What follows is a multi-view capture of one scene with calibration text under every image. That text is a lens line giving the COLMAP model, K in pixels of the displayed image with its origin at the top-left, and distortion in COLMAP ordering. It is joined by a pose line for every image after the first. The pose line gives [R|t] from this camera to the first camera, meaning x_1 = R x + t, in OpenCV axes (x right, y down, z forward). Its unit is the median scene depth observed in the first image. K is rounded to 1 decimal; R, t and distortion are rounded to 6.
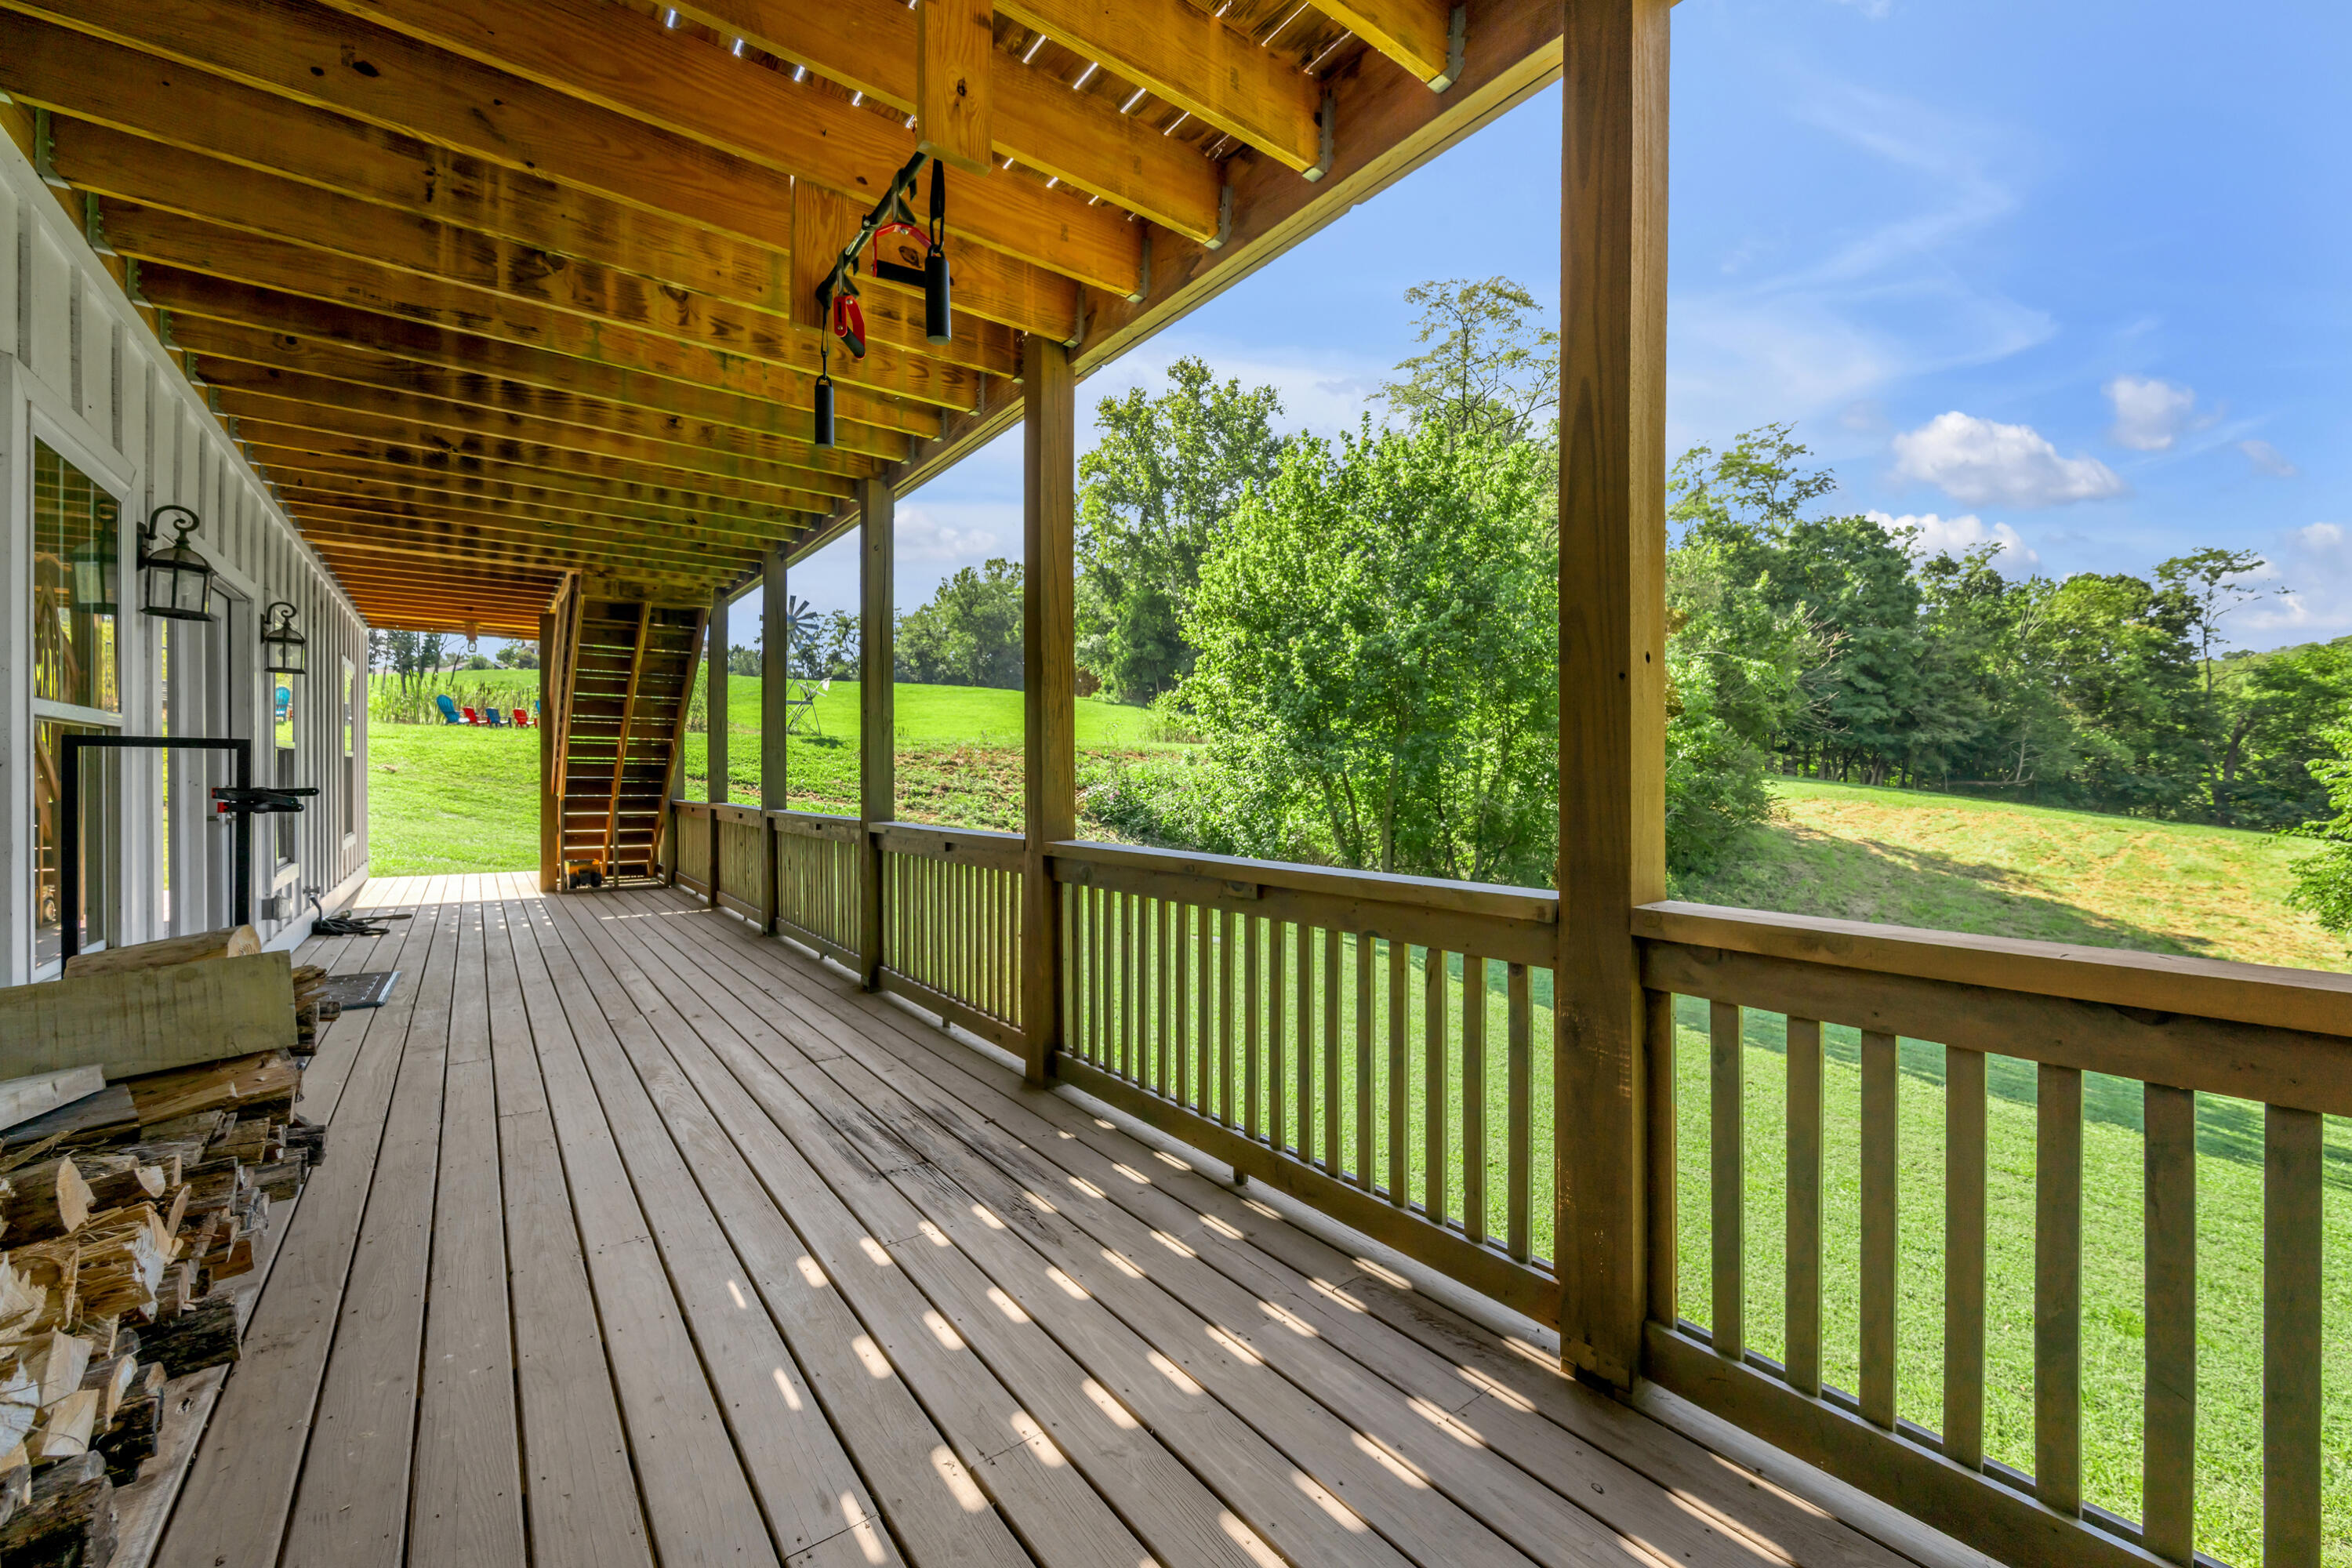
lens RADIAL K [[937.9, 0, 1176.0], [0, 937.9, 784.0], [0, 0, 1]] dist [0.000066, -0.000283]
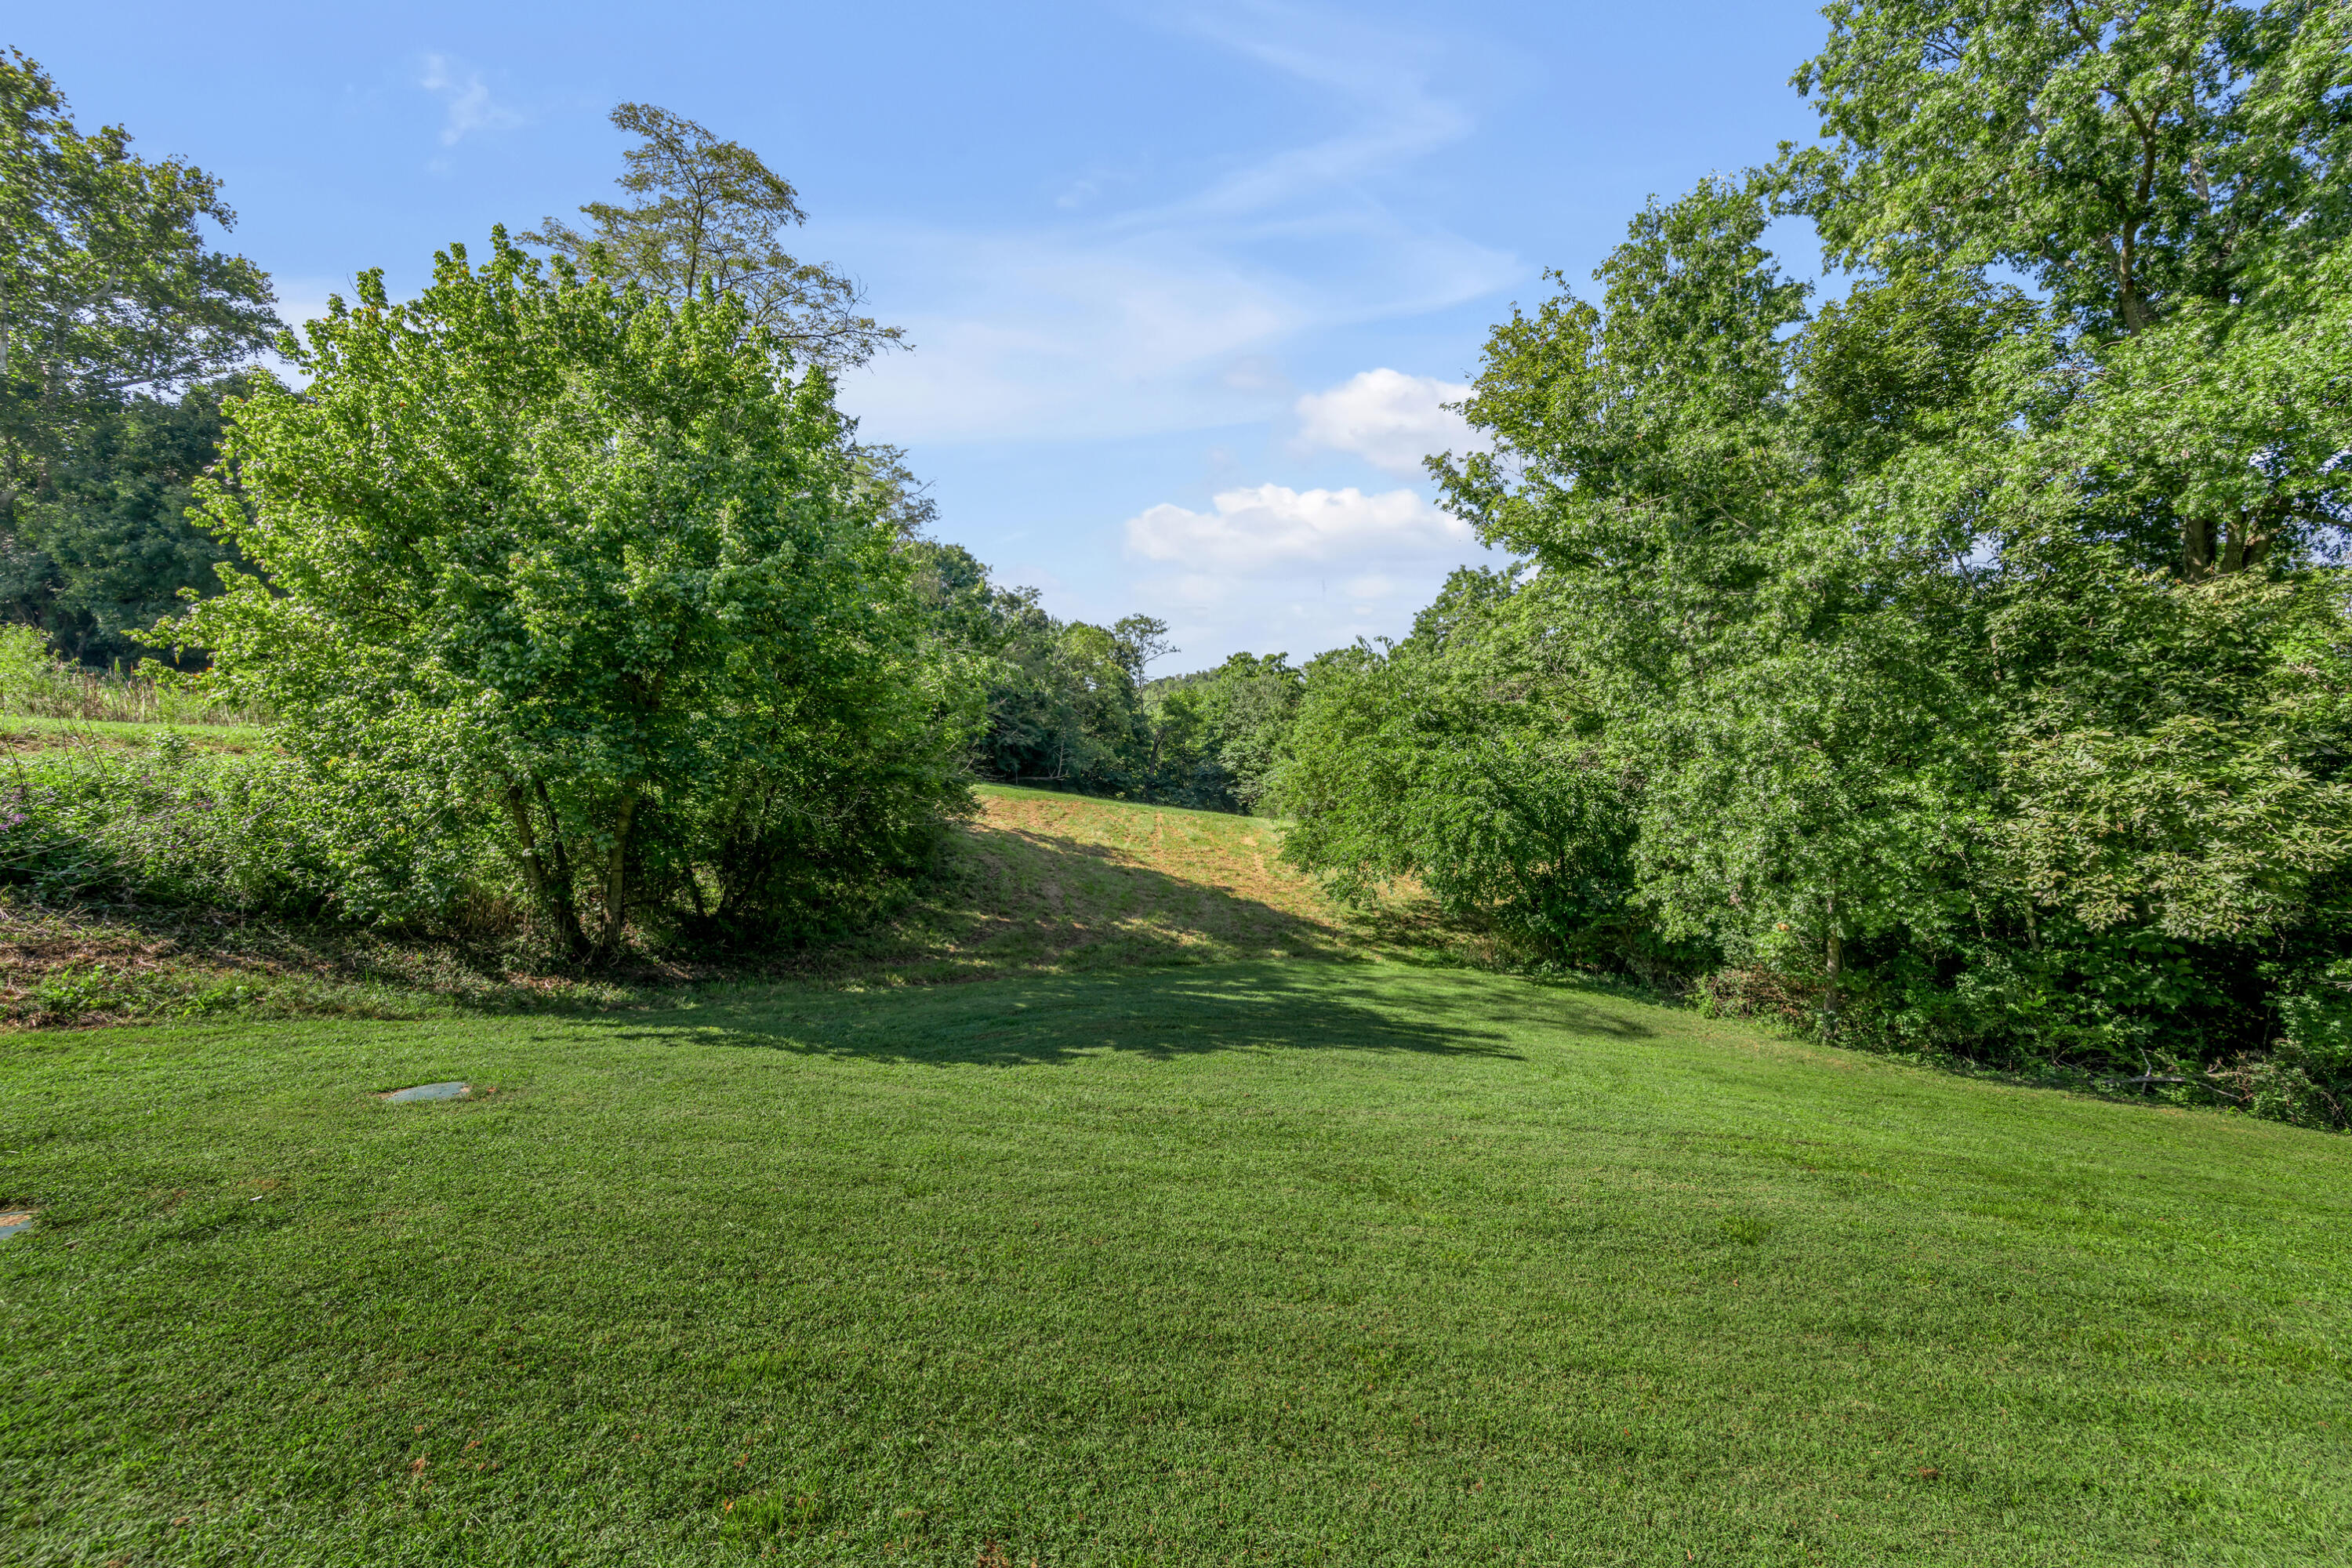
lens RADIAL K [[937.9, 0, 1176.0], [0, 937.9, 784.0], [0, 0, 1]] dist [0.000066, -0.000283]
pose [[0.584988, -0.014241, 0.810917, -0.048297], [0.012468, 0.999886, 0.008565, -0.002316], [-0.810946, 0.005100, 0.585099, 0.117034]]
